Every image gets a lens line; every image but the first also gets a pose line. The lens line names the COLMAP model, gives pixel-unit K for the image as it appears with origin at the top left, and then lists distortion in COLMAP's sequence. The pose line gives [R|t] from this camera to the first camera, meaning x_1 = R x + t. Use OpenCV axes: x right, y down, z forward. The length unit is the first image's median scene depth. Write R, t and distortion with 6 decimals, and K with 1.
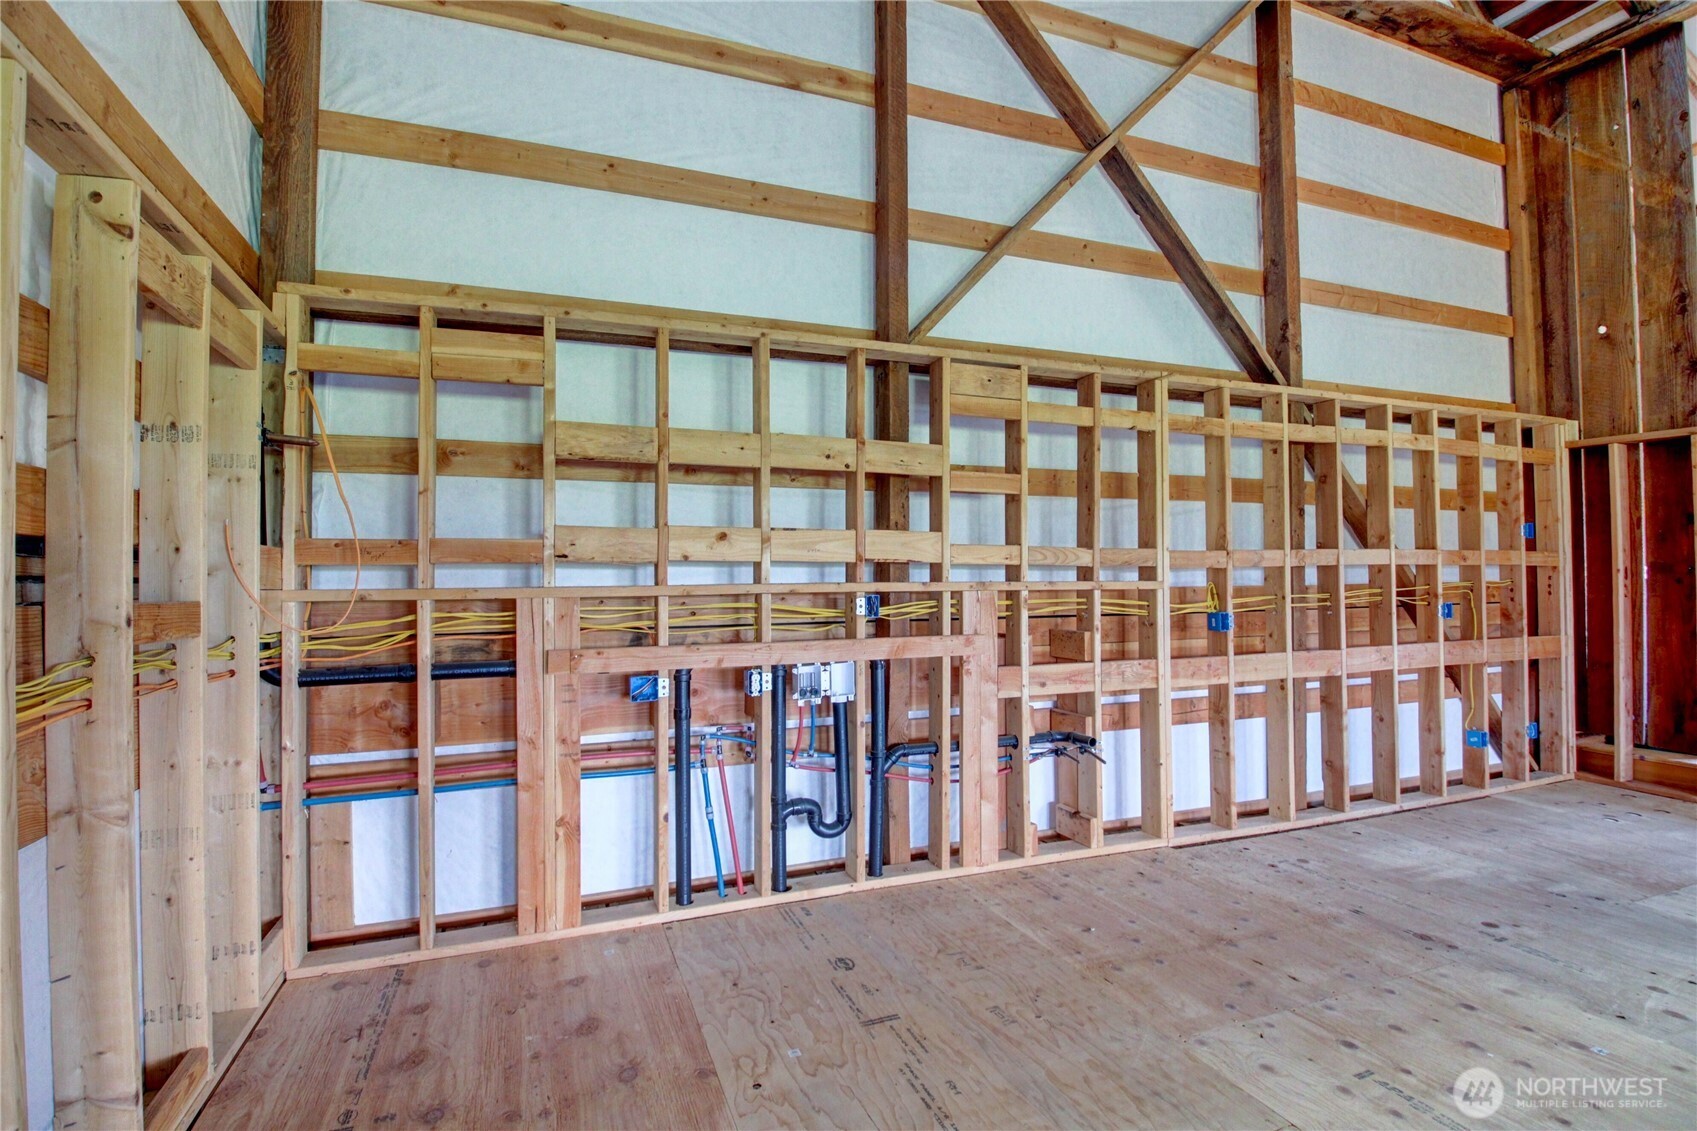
lens RADIAL K [[787.5, 0, 841.9], [0, 787.5, 557.5], [0, 0, 1]] dist [-0.029160, -0.004453]
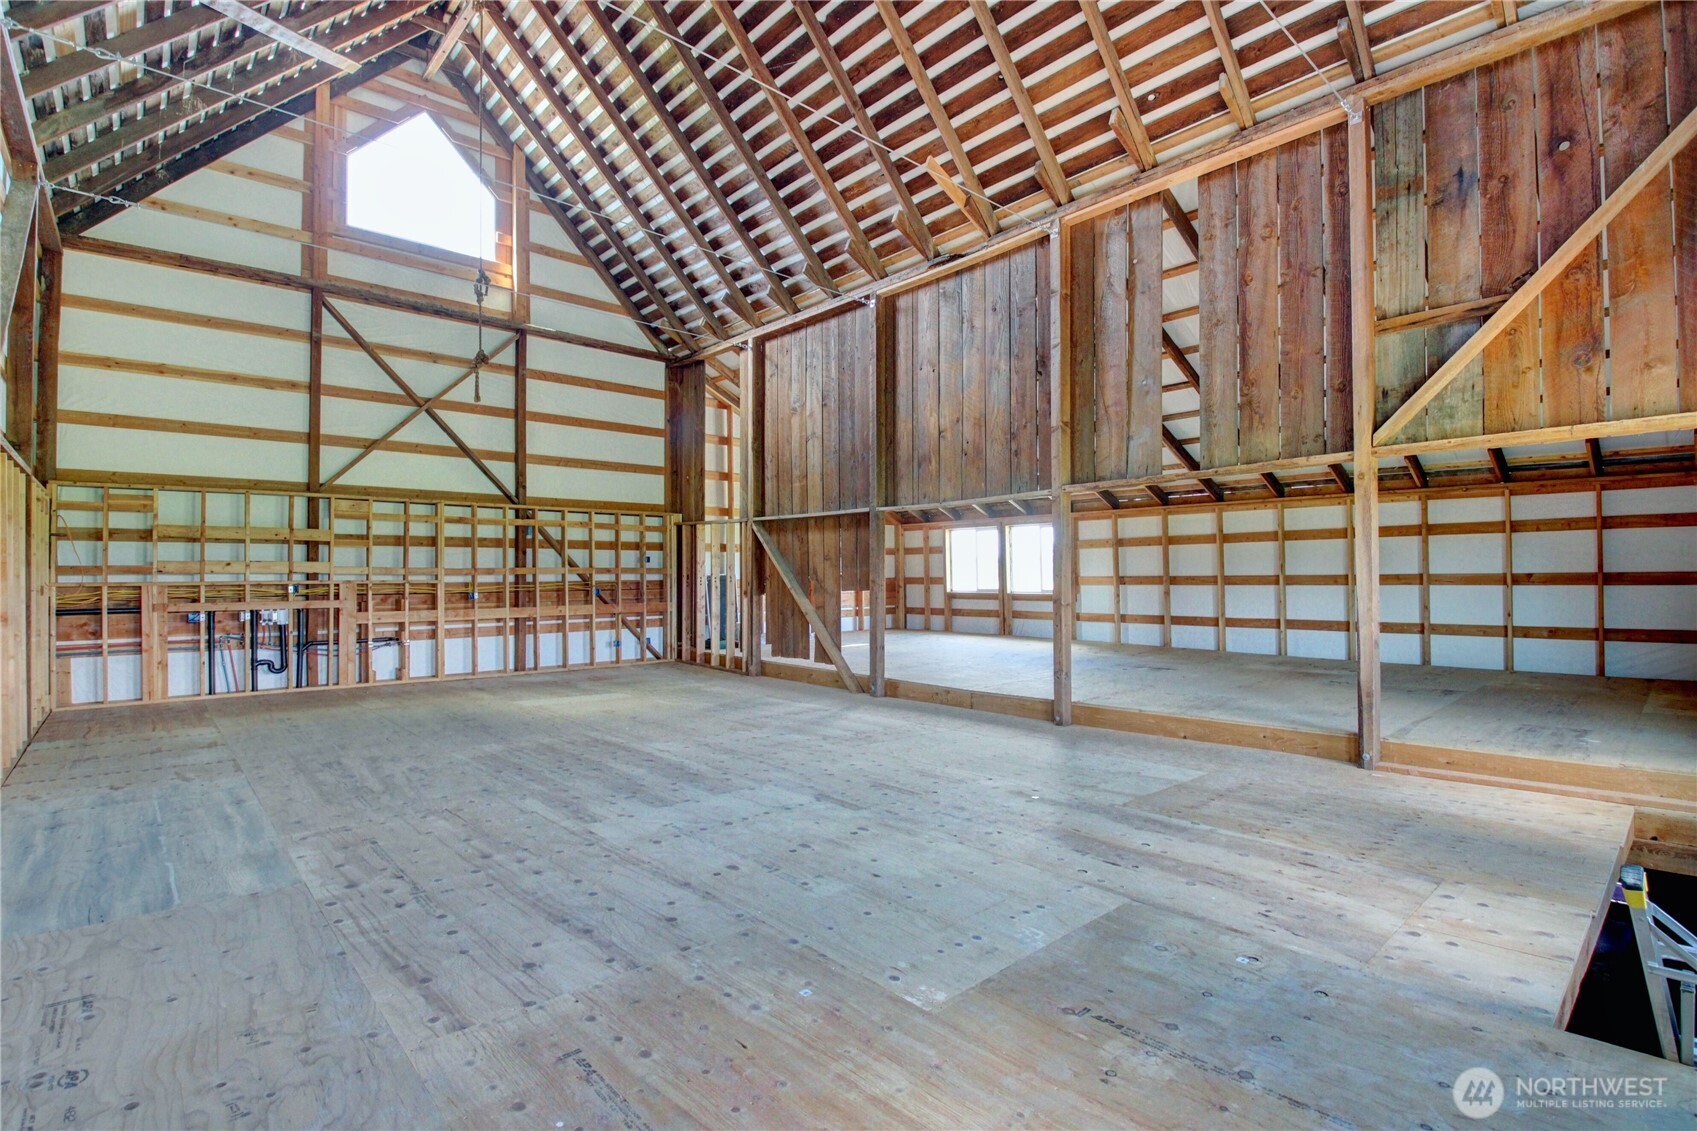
lens RADIAL K [[787.5, 0, 834.4], [0, 787.5, 564.0], [0, 0, 1]] dist [-0.029160, -0.004453]
pose [[0.933302, 0.003125, 0.359079, 0.858699], [-0.001207, 0.999984, -0.005567, -0.013750], [-0.359091, 0.004763, 0.933291, -2.300350]]
